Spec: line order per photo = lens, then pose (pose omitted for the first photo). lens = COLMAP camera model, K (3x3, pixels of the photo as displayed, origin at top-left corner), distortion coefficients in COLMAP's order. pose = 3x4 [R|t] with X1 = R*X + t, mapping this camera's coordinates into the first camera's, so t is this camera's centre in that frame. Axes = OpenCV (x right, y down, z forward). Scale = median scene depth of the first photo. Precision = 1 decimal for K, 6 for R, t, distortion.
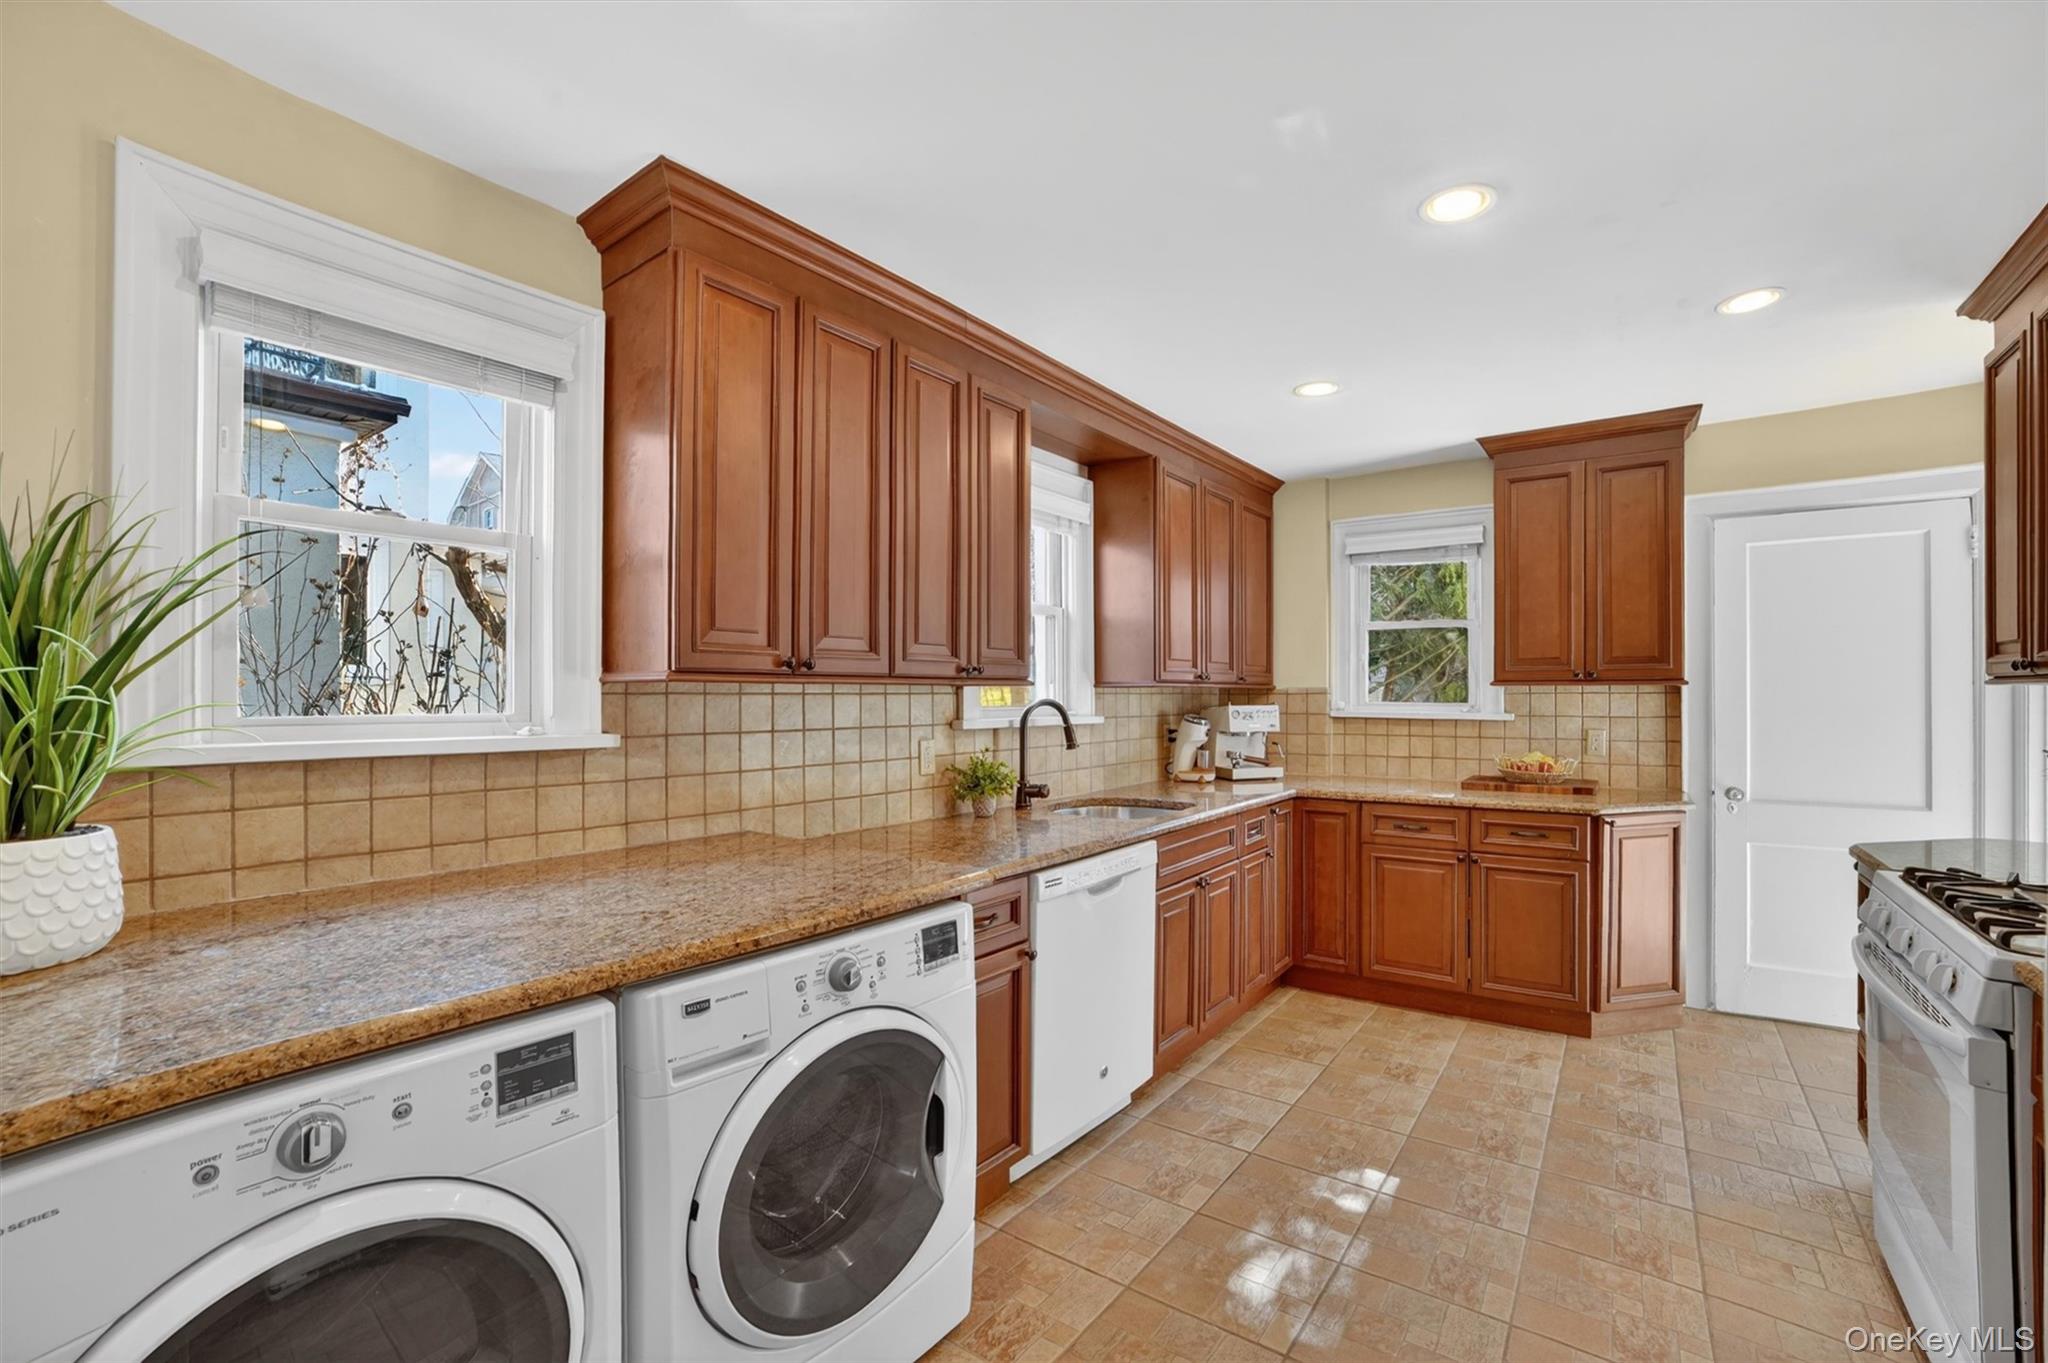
lens RADIAL K [[844.4, 0, 1009.1], [0, 844.4, 689.9], [0, 0, 1]] dist [-0.060912, 0.001600]
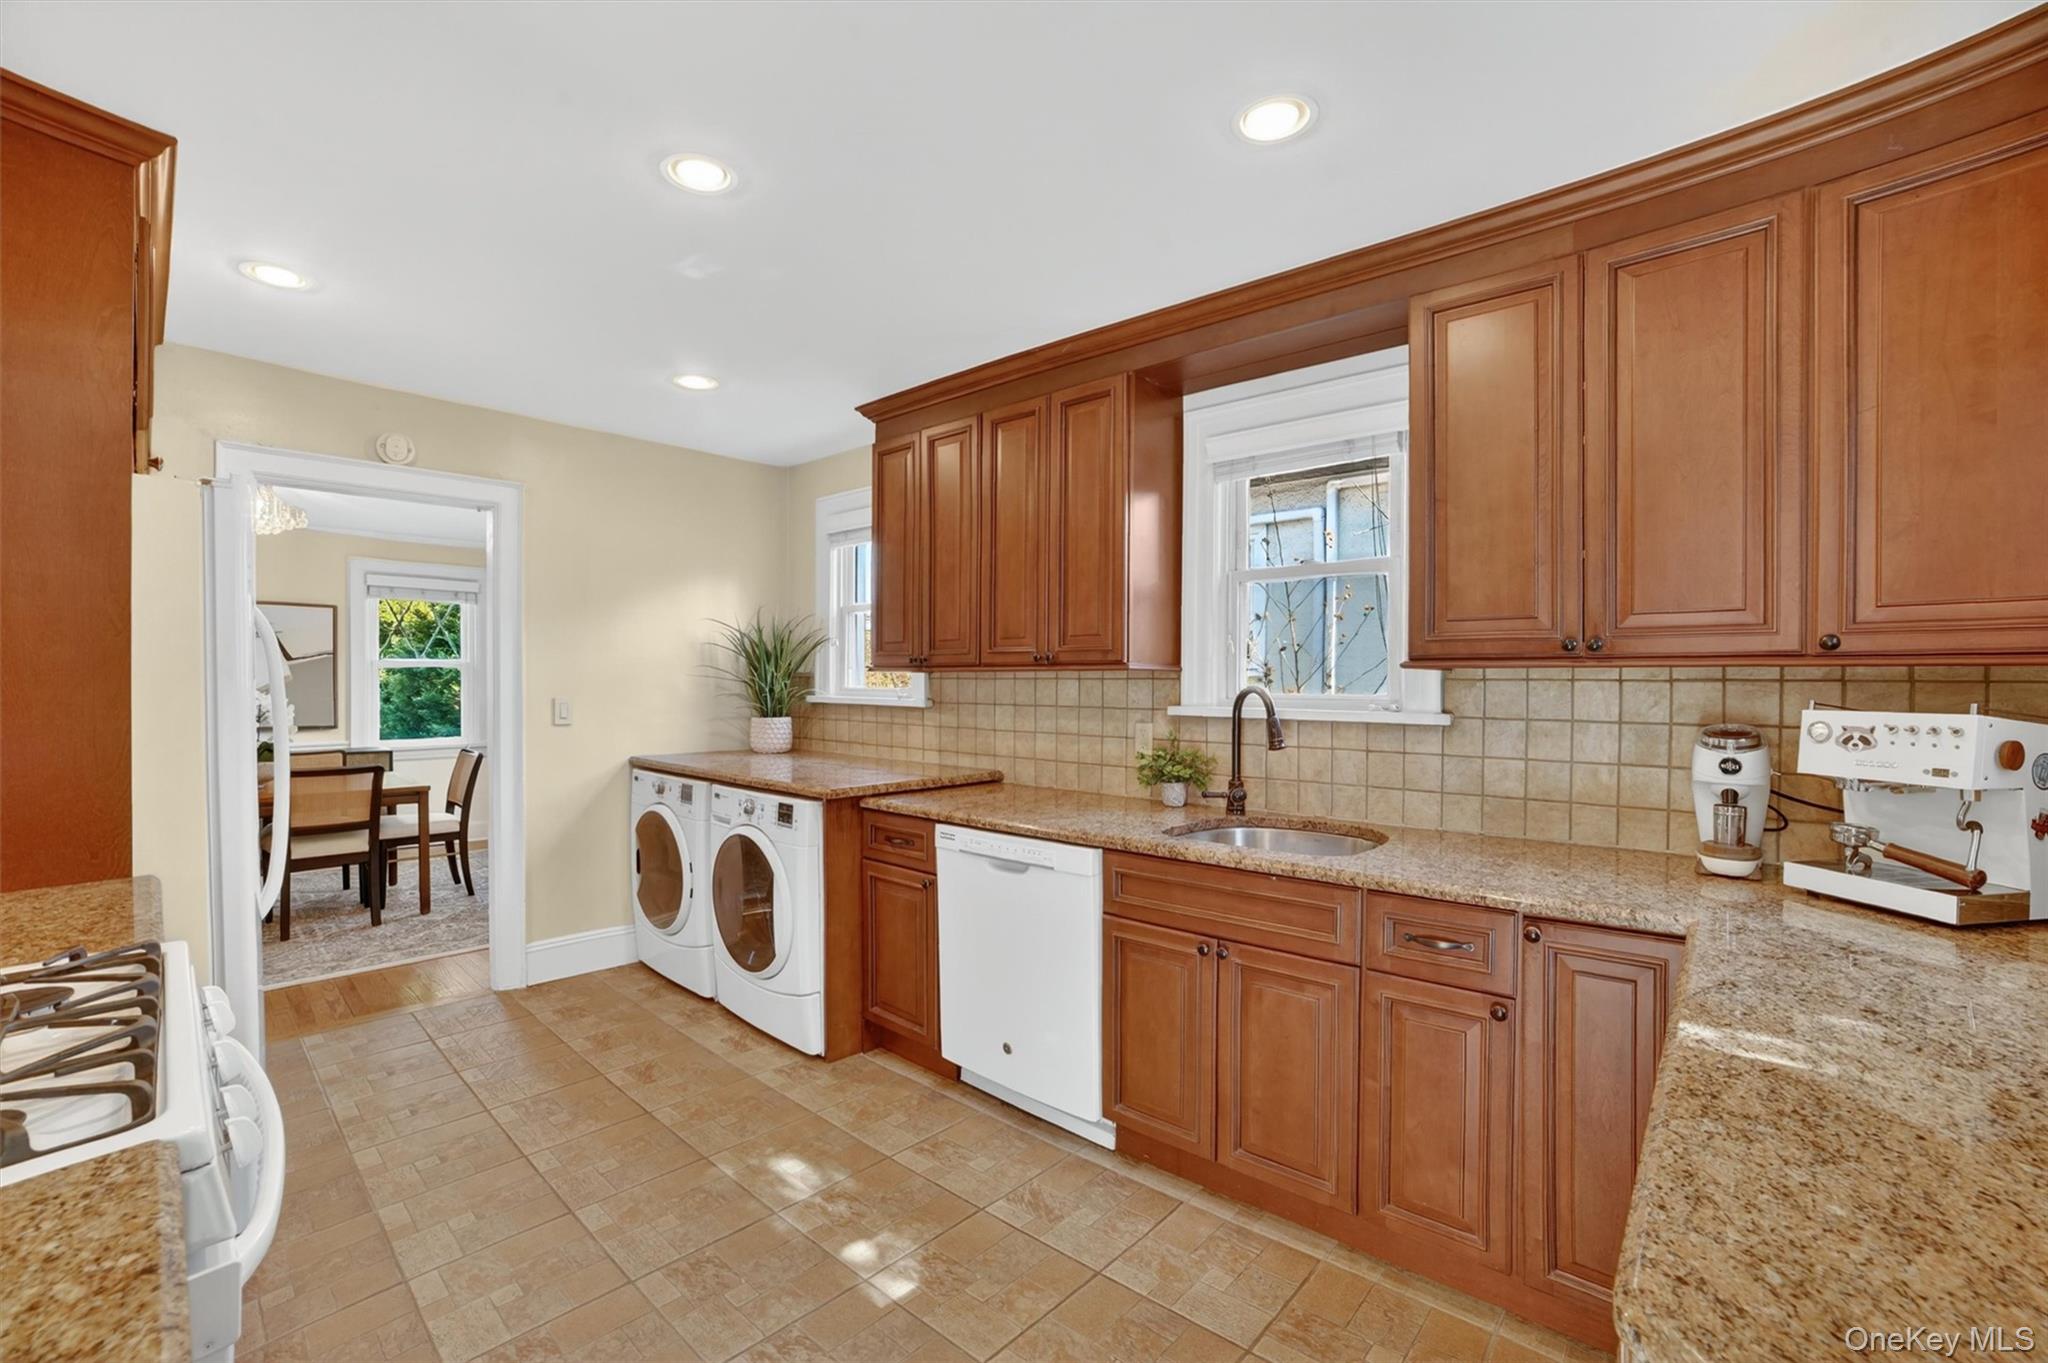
lens RADIAL K [[844.4, 0, 1017.8], [0, 844.4, 691.2], [0, 0, 1]] dist [-0.060912, 0.001600]
pose [[-0.077187, 0.013173, -0.996930, 1.047686], [0.004116, 0.999908, 0.012894, 0.006167], [0.997008, -0.003109, -0.077234, 1.010960]]
